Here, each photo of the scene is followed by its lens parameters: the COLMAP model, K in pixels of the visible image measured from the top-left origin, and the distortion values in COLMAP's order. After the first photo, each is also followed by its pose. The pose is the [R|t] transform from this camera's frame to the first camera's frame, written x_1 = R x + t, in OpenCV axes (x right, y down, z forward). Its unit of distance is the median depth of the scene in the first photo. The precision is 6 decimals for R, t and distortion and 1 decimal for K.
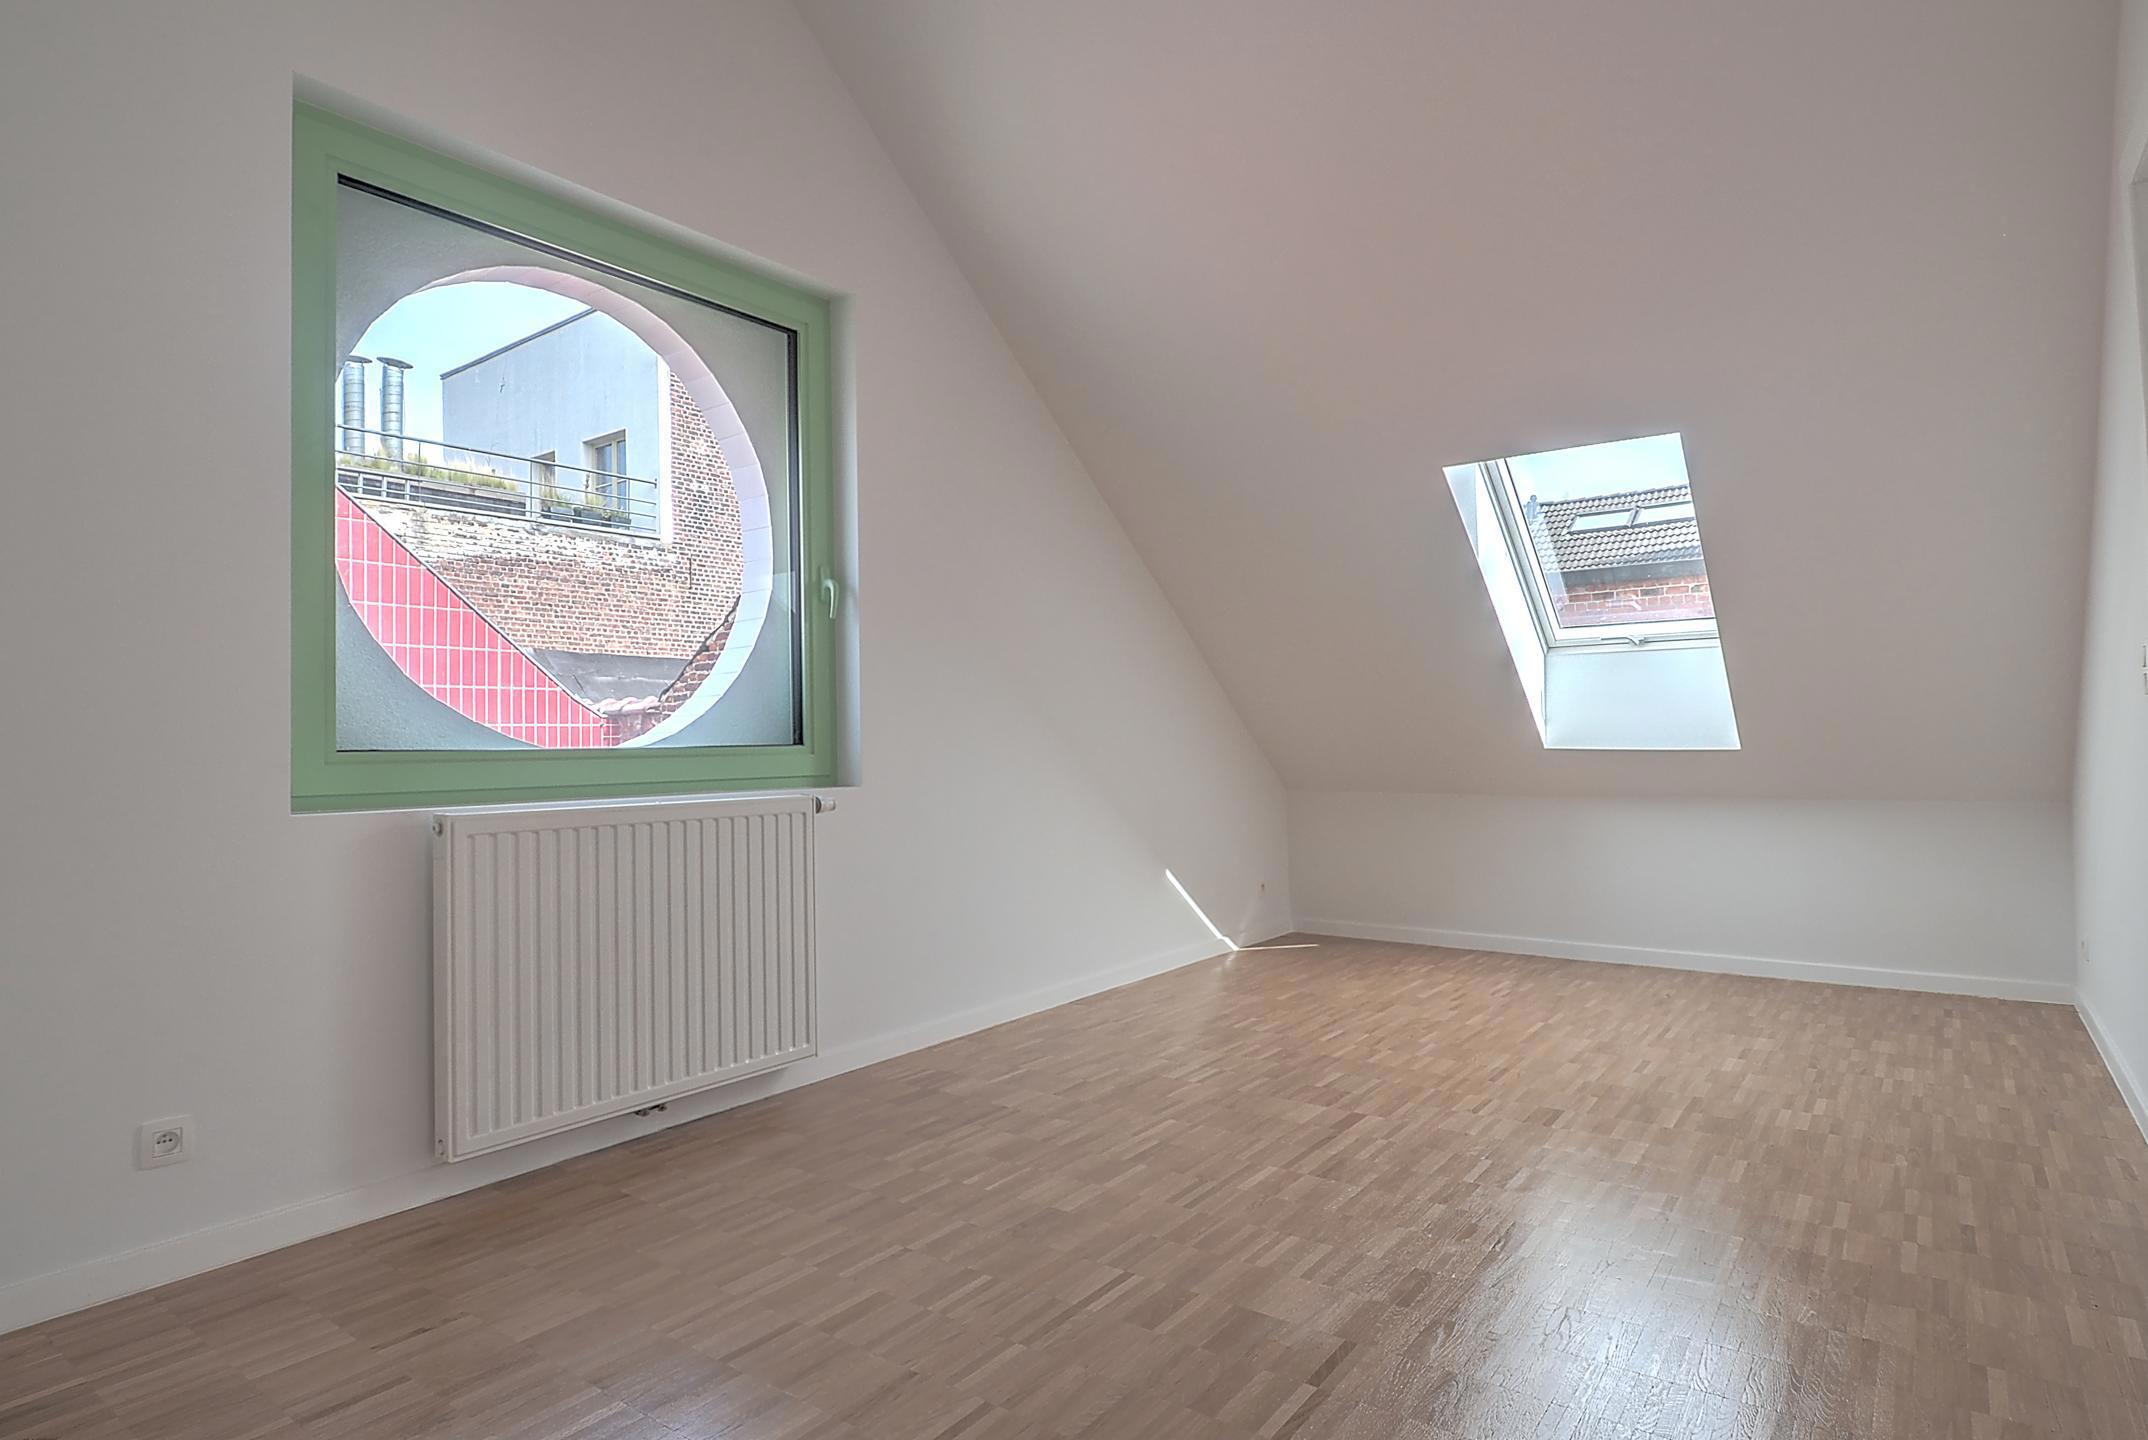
lens RADIAL K [[1147.3, 0, 1063.8], [0, 1147.3, 721.9], [0, 0, 1]] dist [-0.008959, -0.003471]
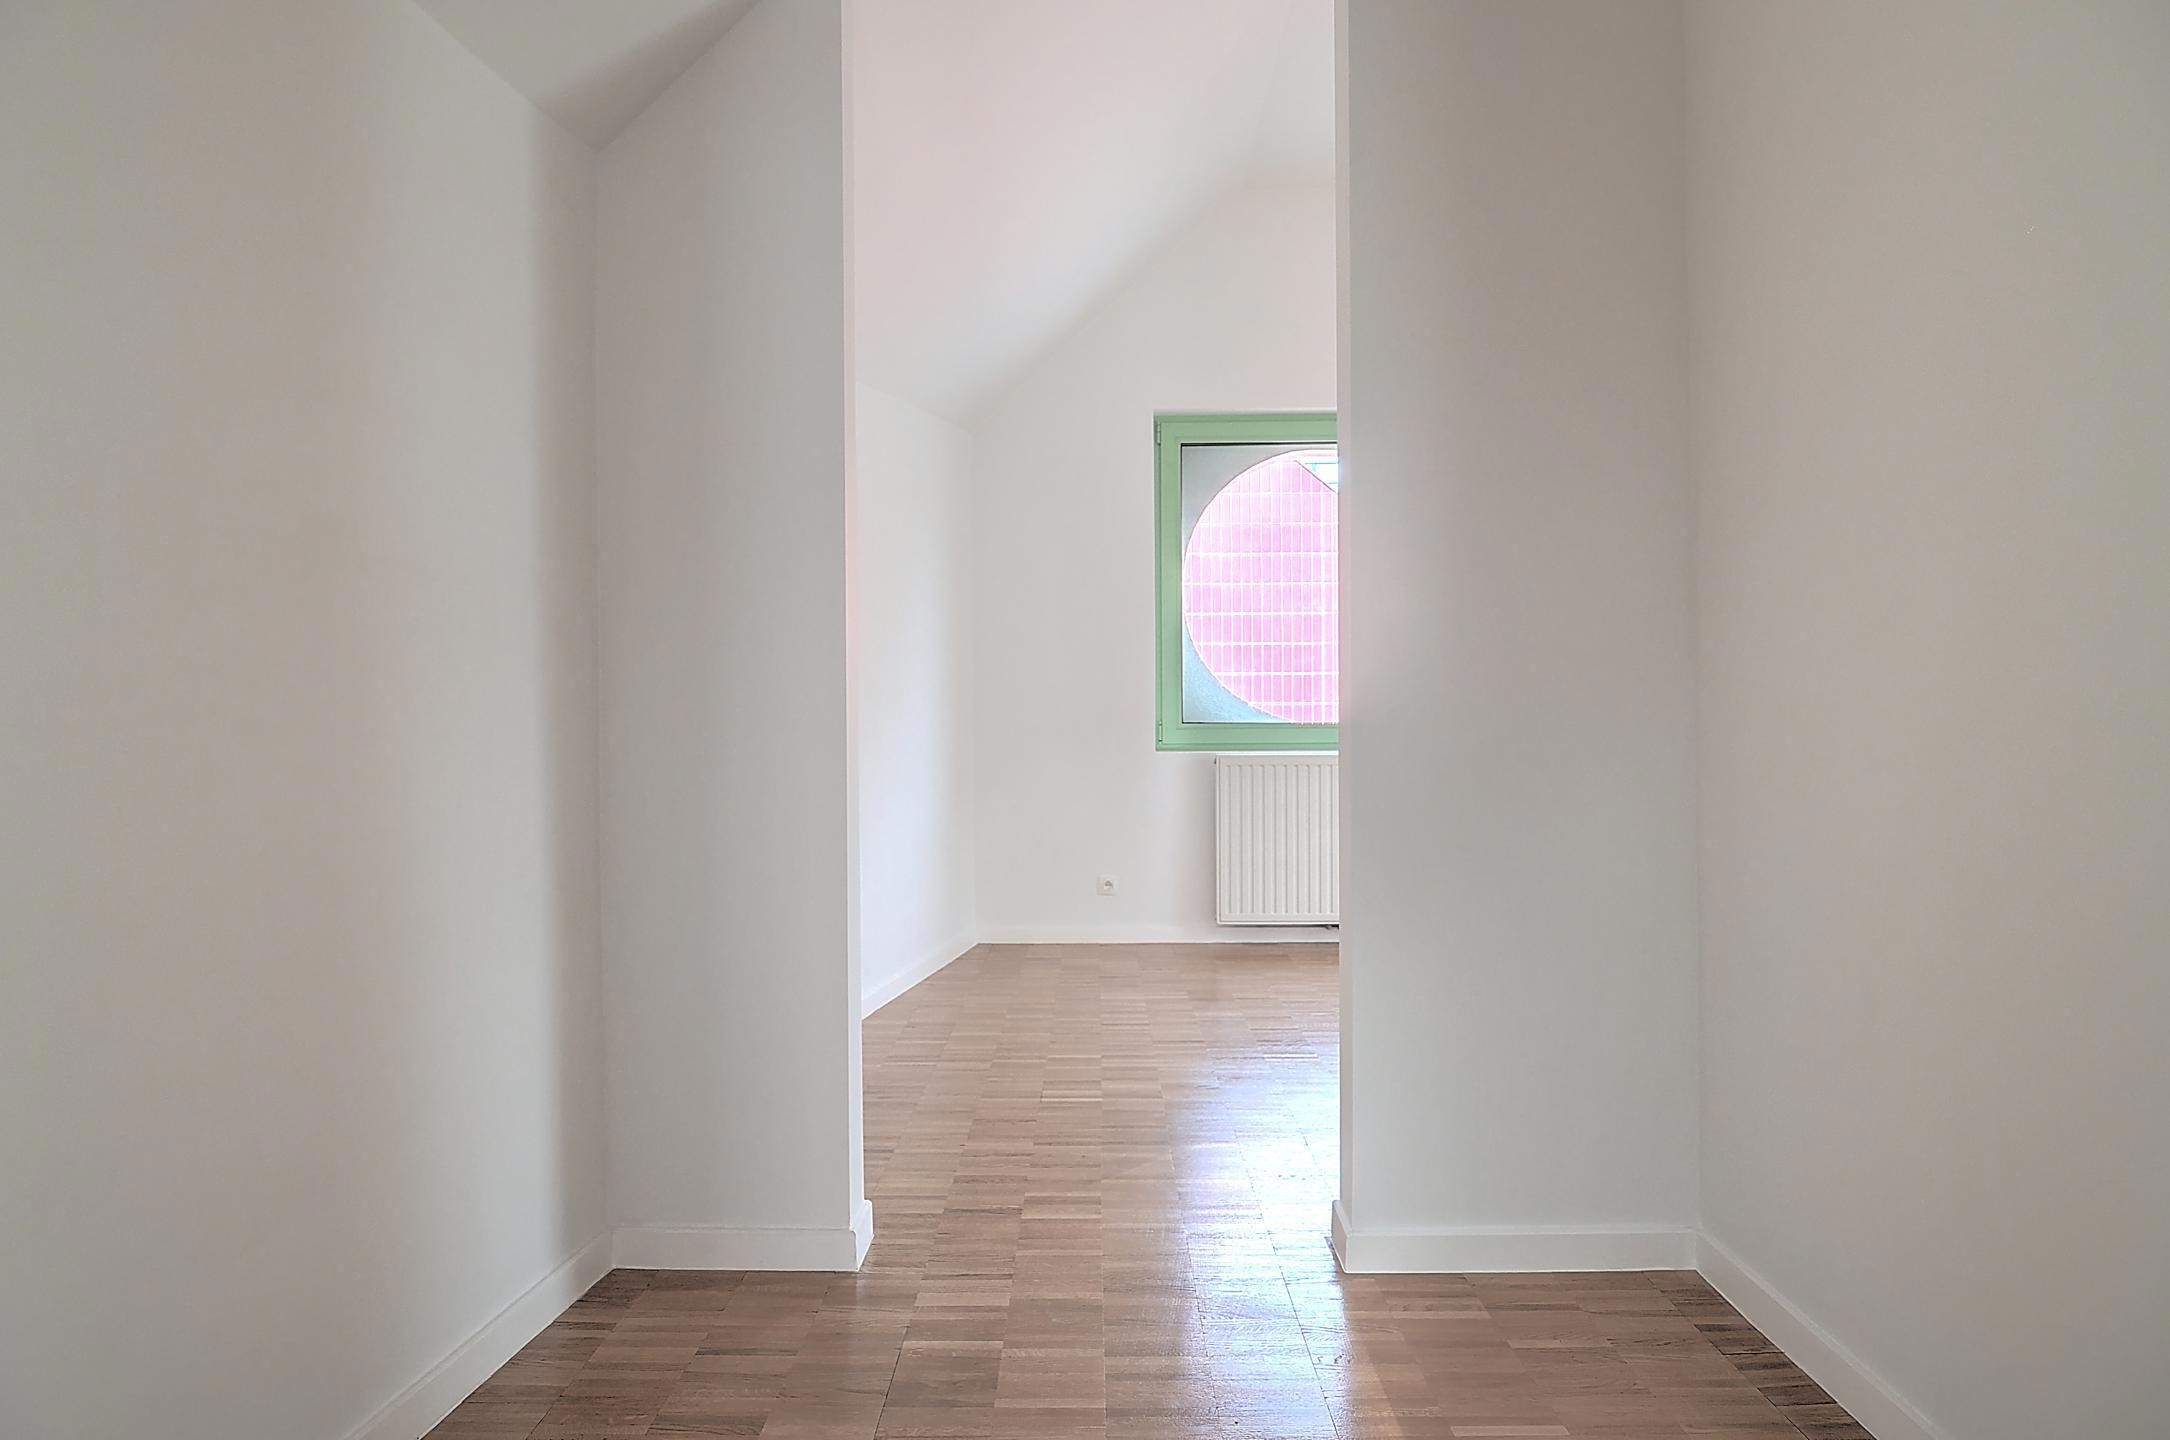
lens RADIAL K [[1159.0, 0, 1086.7], [0, 1159.0, 716.1], [0, 0, 1]] dist [-0.008959, -0.003471]
pose [[0.612780, 0.012175, -0.790159, 0.955557], [0.016004, 0.999485, 0.027812, -0.049428], [0.790091, -0.029688, 0.612270, -0.450937]]
